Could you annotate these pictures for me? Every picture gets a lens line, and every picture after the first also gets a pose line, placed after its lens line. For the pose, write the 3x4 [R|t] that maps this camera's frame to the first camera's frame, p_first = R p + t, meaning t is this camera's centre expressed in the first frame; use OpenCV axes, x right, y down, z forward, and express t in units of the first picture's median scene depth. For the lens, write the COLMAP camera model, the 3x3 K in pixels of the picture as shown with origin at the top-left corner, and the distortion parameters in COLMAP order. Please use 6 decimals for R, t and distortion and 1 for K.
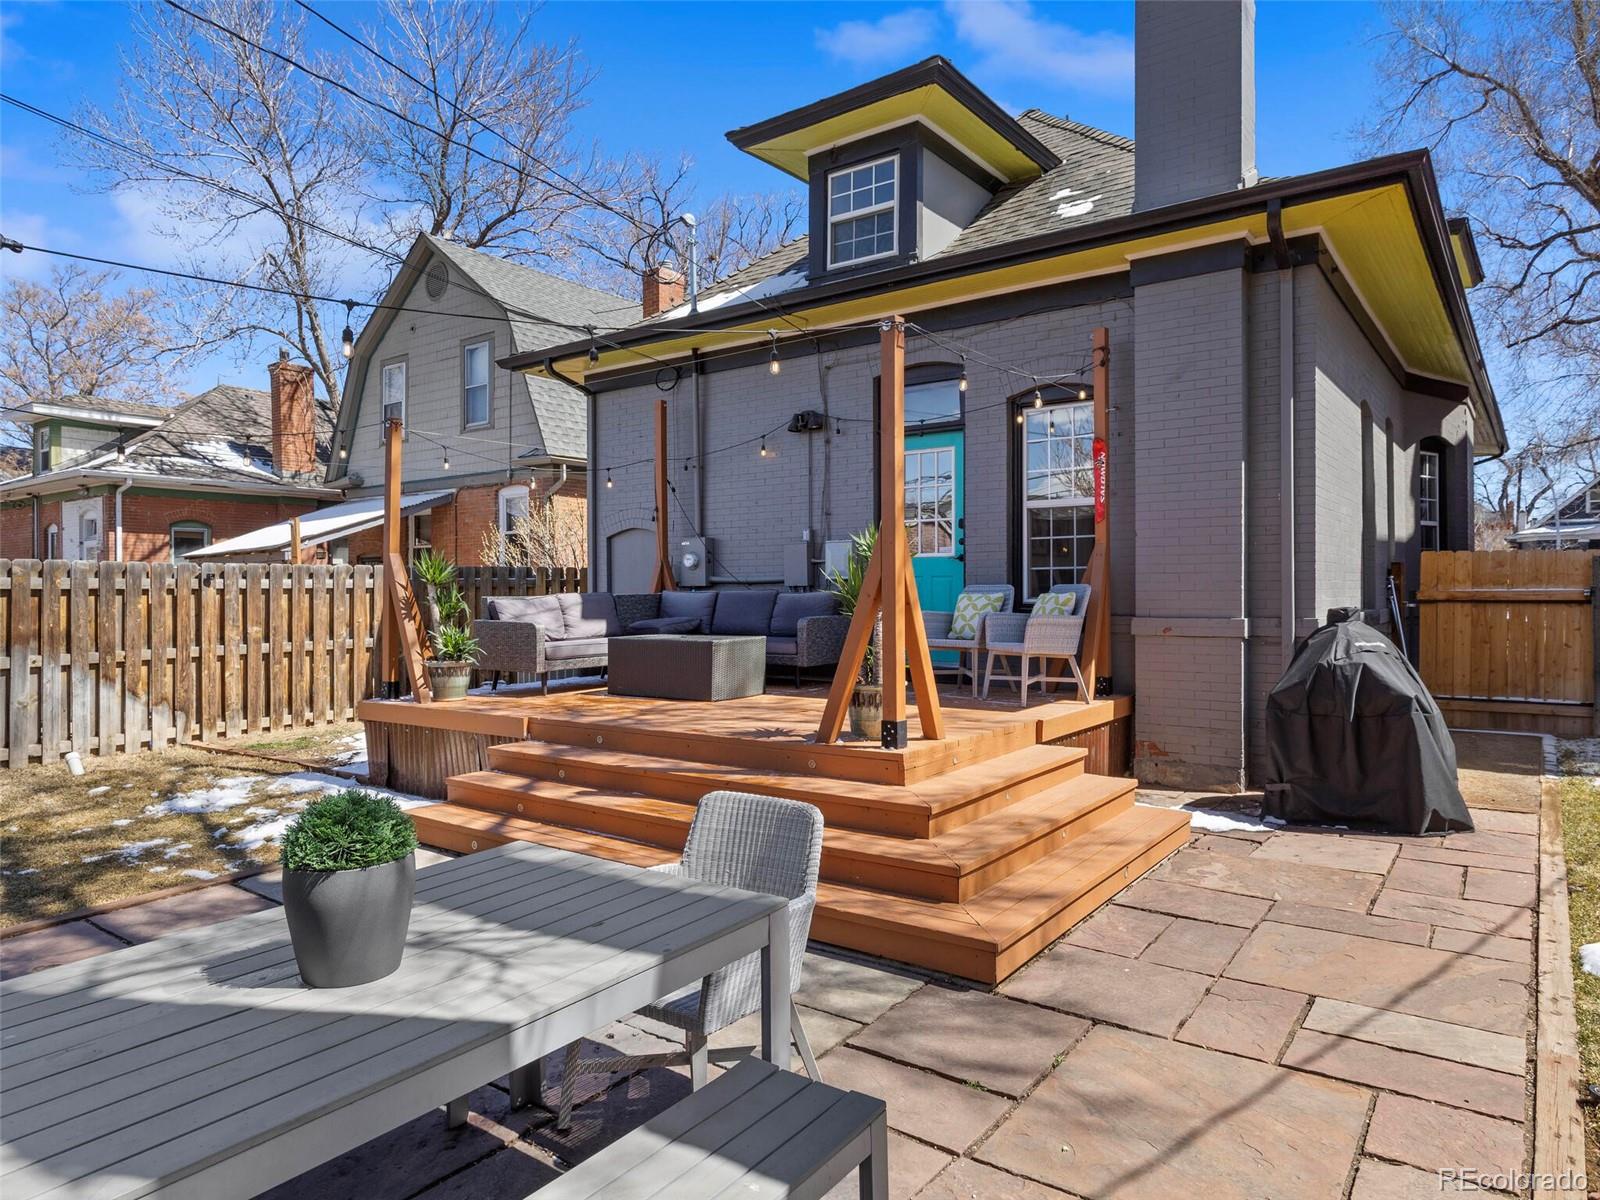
lens RADIAL K [[1022.9, 0, 793.3], [0, 1022.9, 592.9], [0, 0, 1]] dist [0.005436, 0.000368]
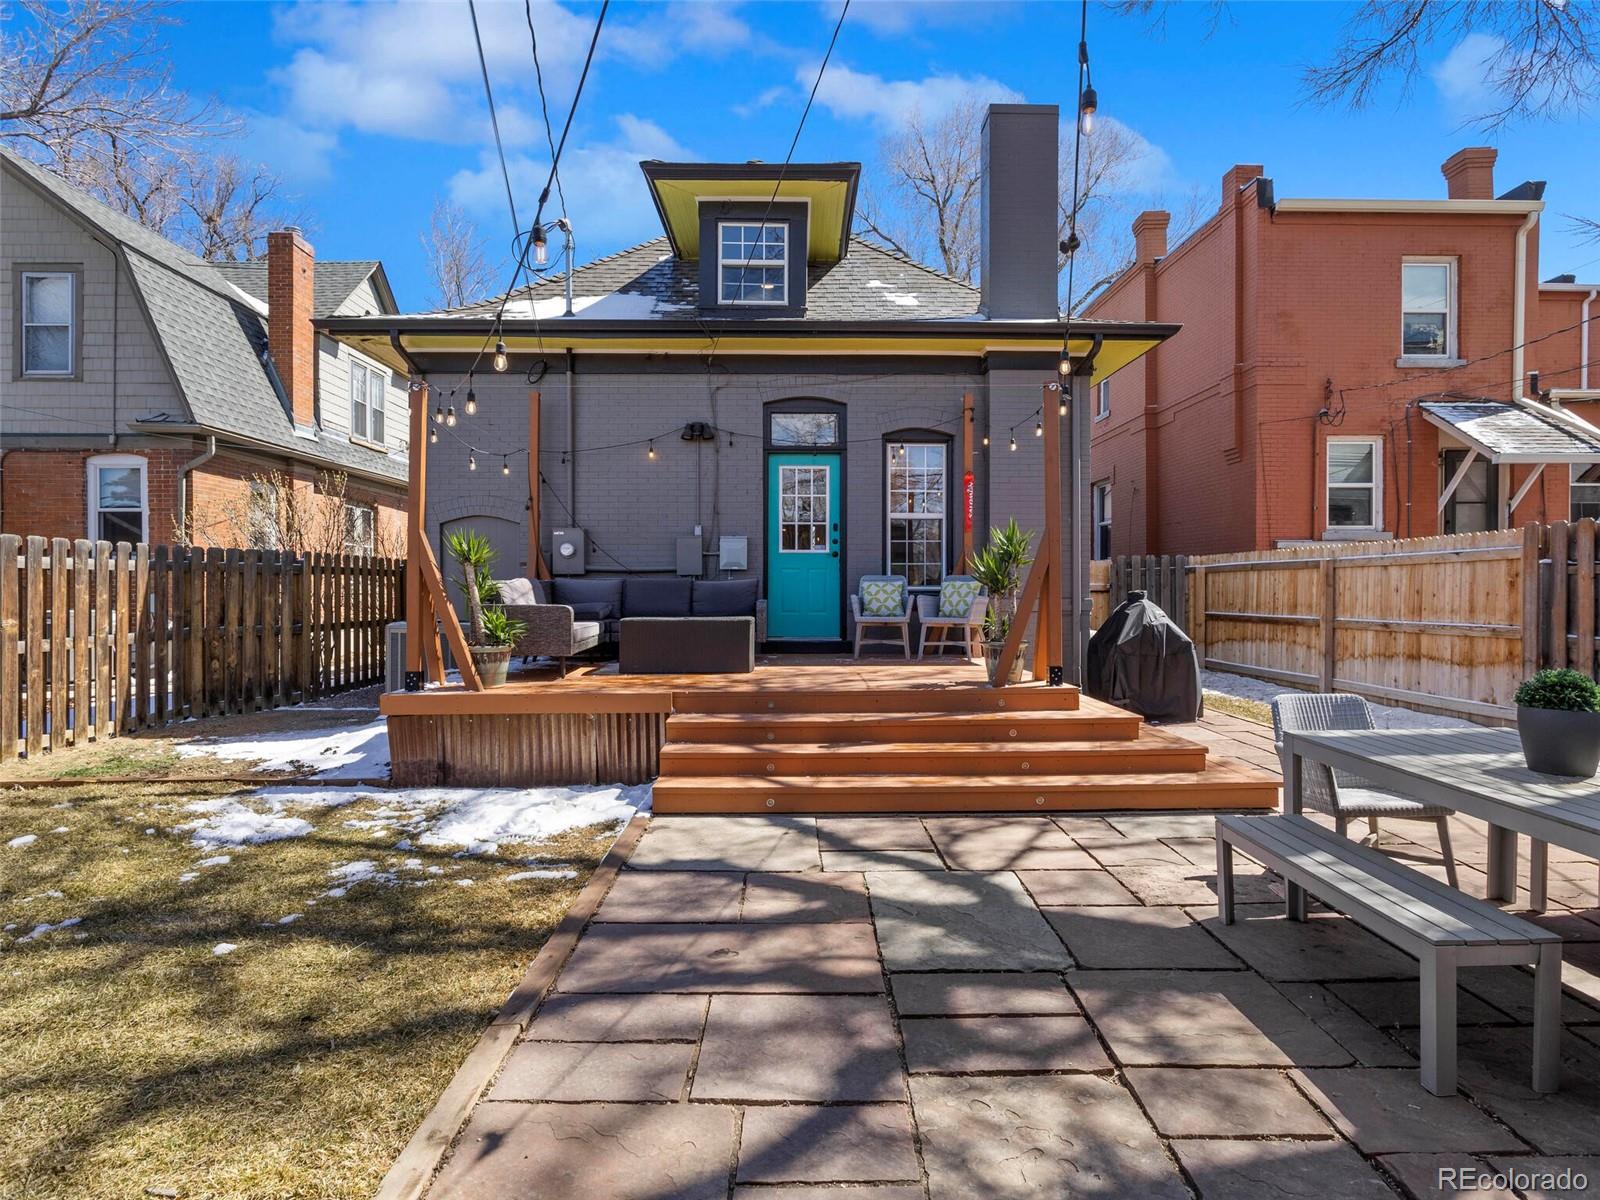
lens RADIAL K [[897.2, 0, 812.9], [0, 897.2, 590.4], [0, 0, 1]] dist [0.002241, -0.001951]
pose [[0.783519, 0.004275, 0.621353, -0.509342], [-0.002566, 0.999990, -0.003644, 0.013817], [-0.621362, 0.001261, 0.783523, 0.131340]]
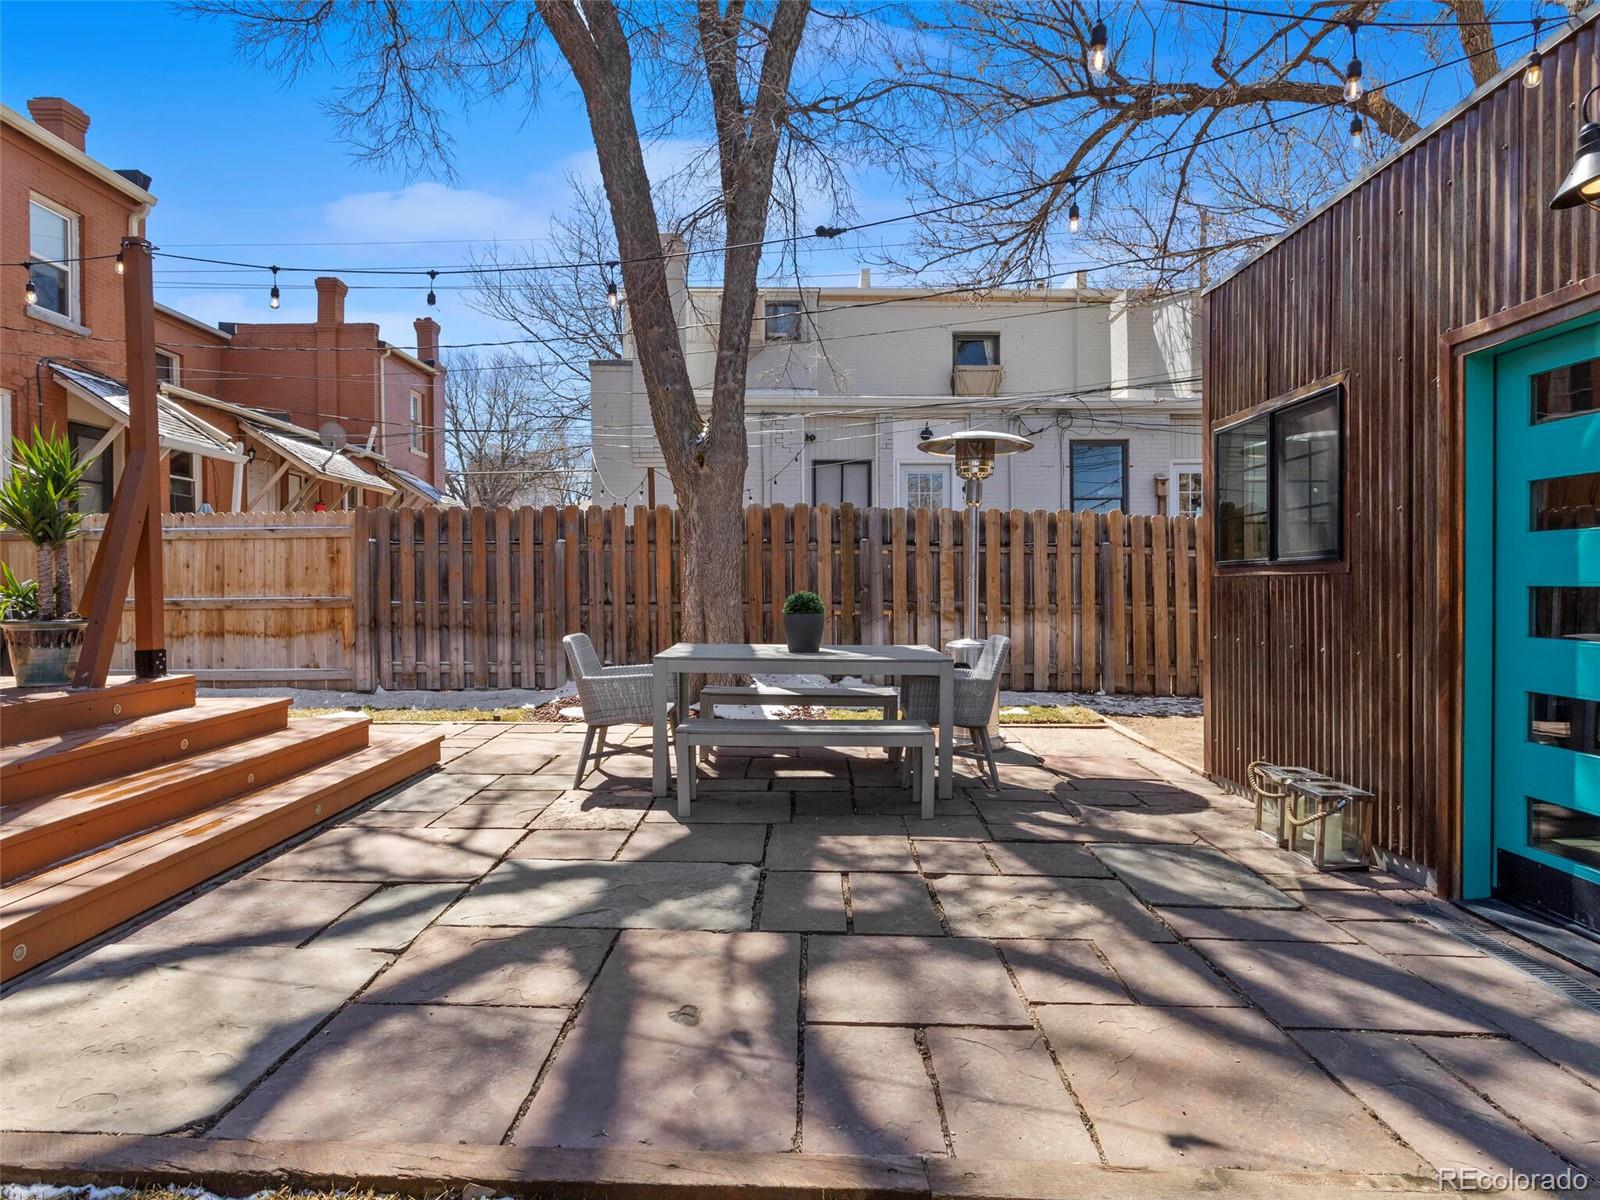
lens RADIAL K [[897.2, 0, 799.8], [0, 897.2, 605.6], [0, 0, 1]] dist [0.002241, -0.001951]
pose [[-0.608779, -0.009125, 0.793287, -0.529980], [0.010971, 0.999741, 0.019919, 0.037466], [-0.793264, 0.020829, -0.608522, 0.559191]]
